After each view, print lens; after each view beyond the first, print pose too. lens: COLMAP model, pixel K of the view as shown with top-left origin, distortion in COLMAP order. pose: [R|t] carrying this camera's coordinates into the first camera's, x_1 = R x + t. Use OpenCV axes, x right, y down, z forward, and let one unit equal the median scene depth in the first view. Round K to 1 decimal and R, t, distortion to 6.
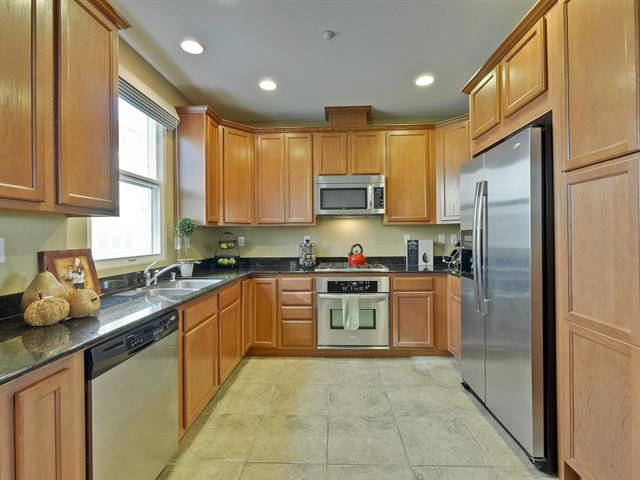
lens RADIAL K [[311.8, 0, 320.0], [0, 311.8, 240.0], [0, 0, 1]] dist [0.000615, -0.000008]
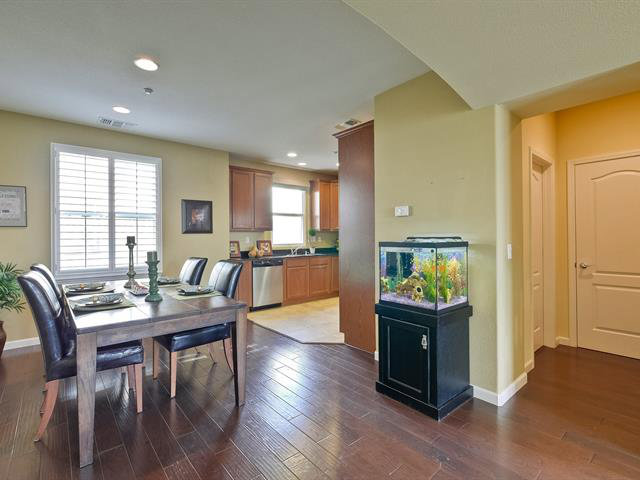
lens RADIAL K [[311.8, 0, 320.0], [0, 311.8, 240.0], [0, 0, 1]] dist [0.000615, -0.000008]
pose [[0.686119, 0.006062, -0.727464, 1.974563], [0.003721, 0.999923, 0.011842, -0.012302], [0.727480, -0.010832, 0.686044, -0.854749]]
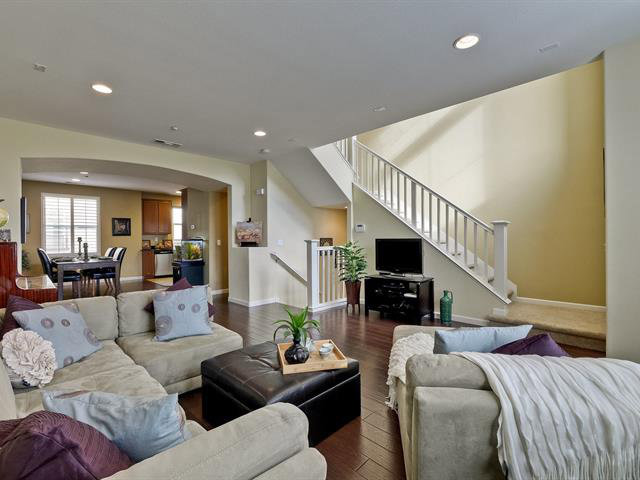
lens RADIAL K [[303.5, 0, 320.0], [0, 303.5, 240.0], [0, 0, 1]] dist [-0.000175, -0.000059]
pose [[0.739152, 0.001486, -0.673537, 4.850583], [0.003817, 0.999972, 0.006395, 0.007761], [0.673528, -0.007298, 0.739126, -1.226309]]
